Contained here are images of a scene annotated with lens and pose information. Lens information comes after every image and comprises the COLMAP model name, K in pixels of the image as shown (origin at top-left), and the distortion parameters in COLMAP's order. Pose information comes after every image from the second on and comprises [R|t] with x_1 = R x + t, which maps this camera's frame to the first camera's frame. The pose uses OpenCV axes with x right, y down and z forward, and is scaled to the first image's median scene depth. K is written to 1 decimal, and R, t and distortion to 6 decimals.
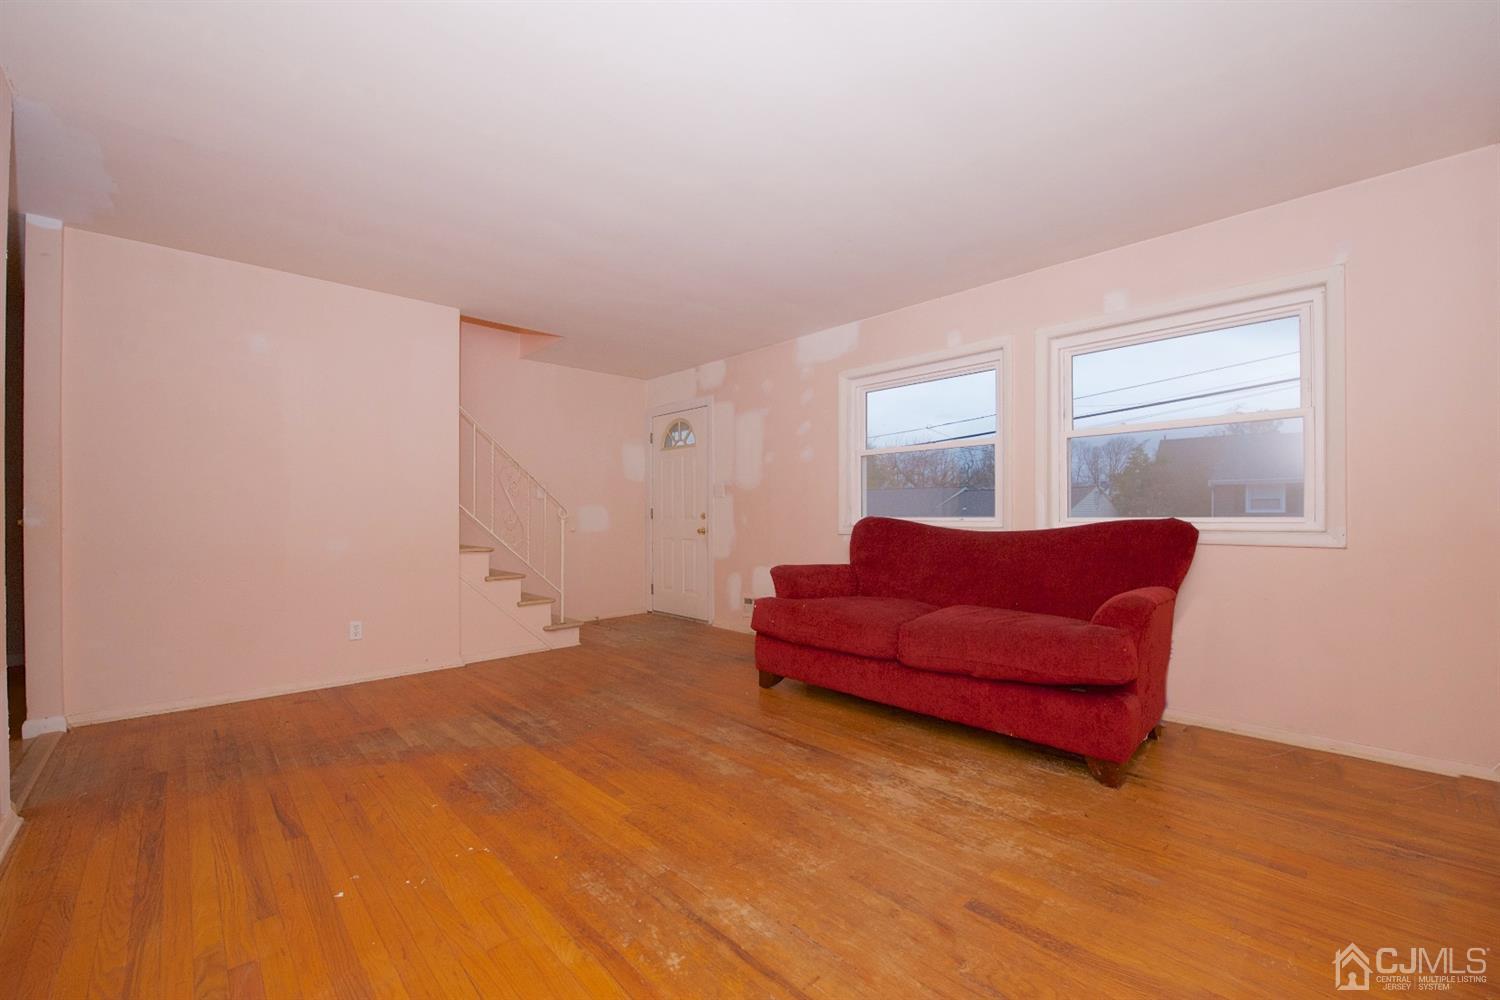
lens RADIAL K [[613.5, 0, 753.9], [0, 613.5, 511.0], [0, 0, 1]] dist [-0.013332, -0.000470]
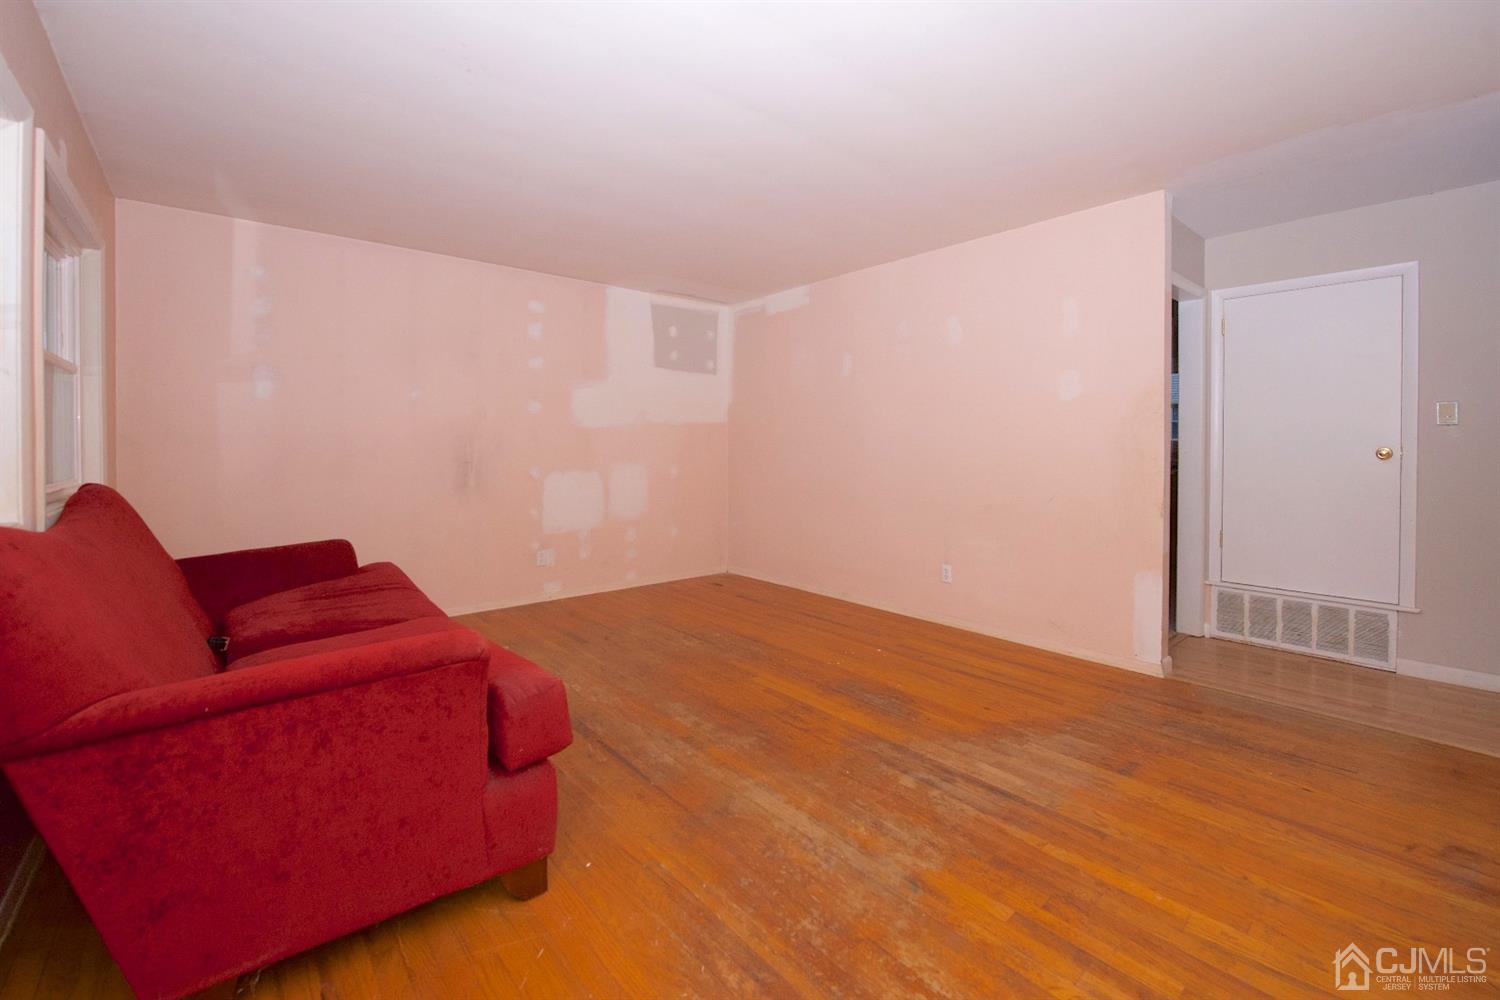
lens RADIAL K [[639.2, 0, 752.7], [0, 639.2, 452.9], [0, 0, 1]] dist [-0.001875, -0.000281]
pose [[-0.999085, 0.000790, 0.042752, -0.200981], [0.001166, 0.999961, 0.008781, -0.035708], [-0.042743, 0.008822, -0.999047, 1.873196]]
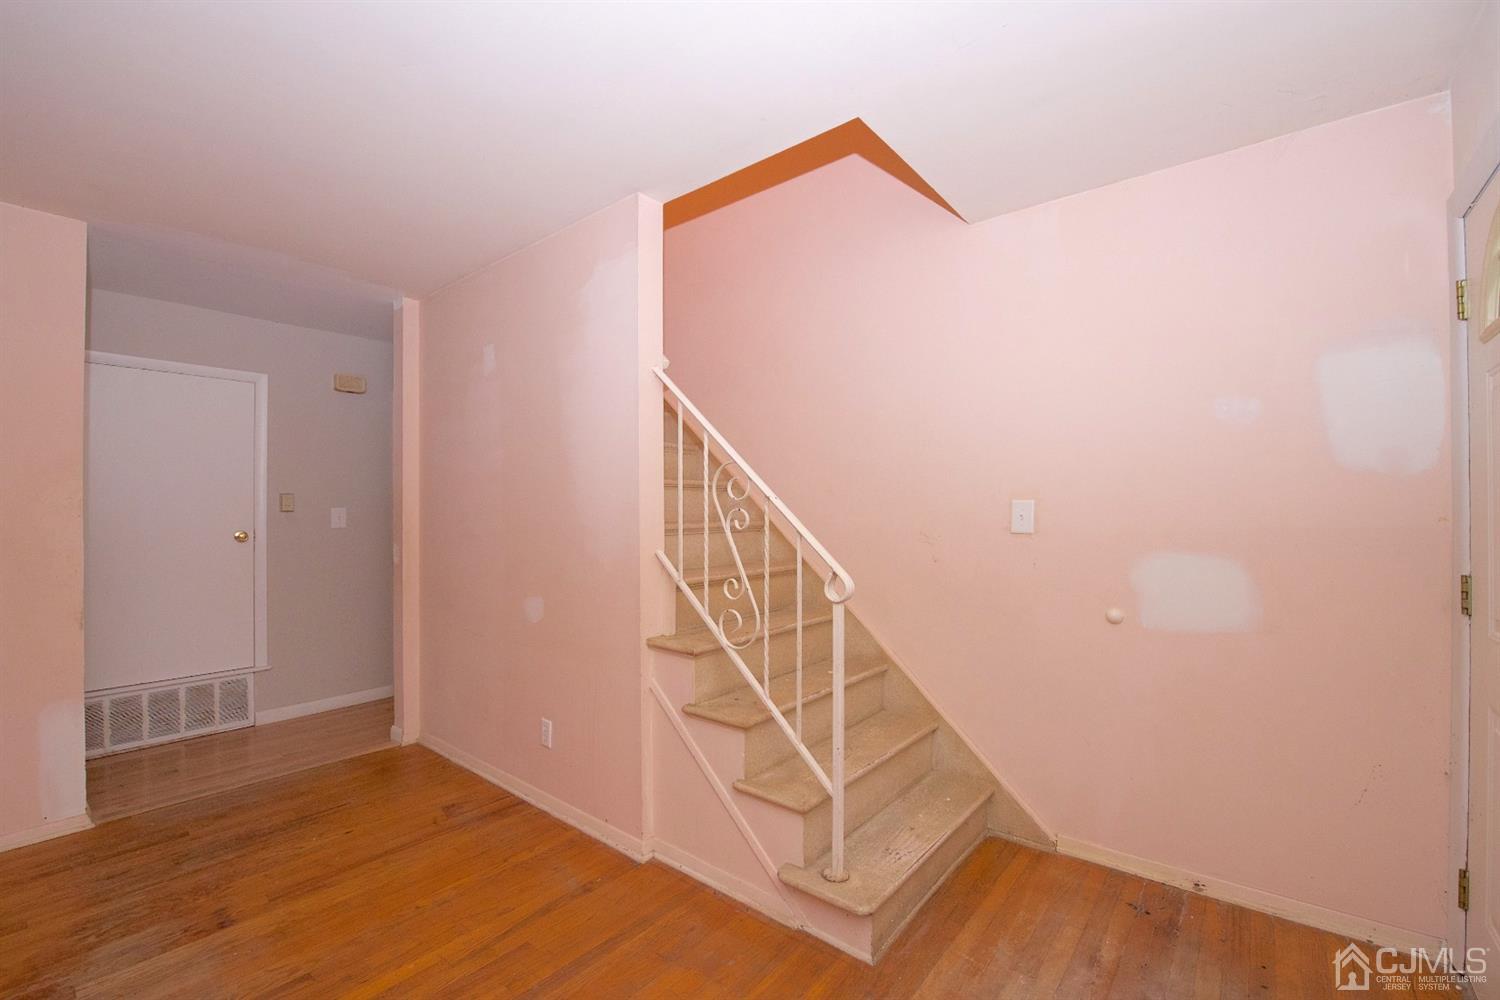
lens RADIAL K [[629.1, 0, 749.4], [0, 629.1, 501.5], [0, 0, 1]] dist [-0.013571, -0.000403]
pose [[0.127087, -0.012380, -0.991814, 0.116719], [0.001174, 0.999923, -0.012331, -0.079058], [0.991891, 0.000402, 0.127092, 1.533672]]
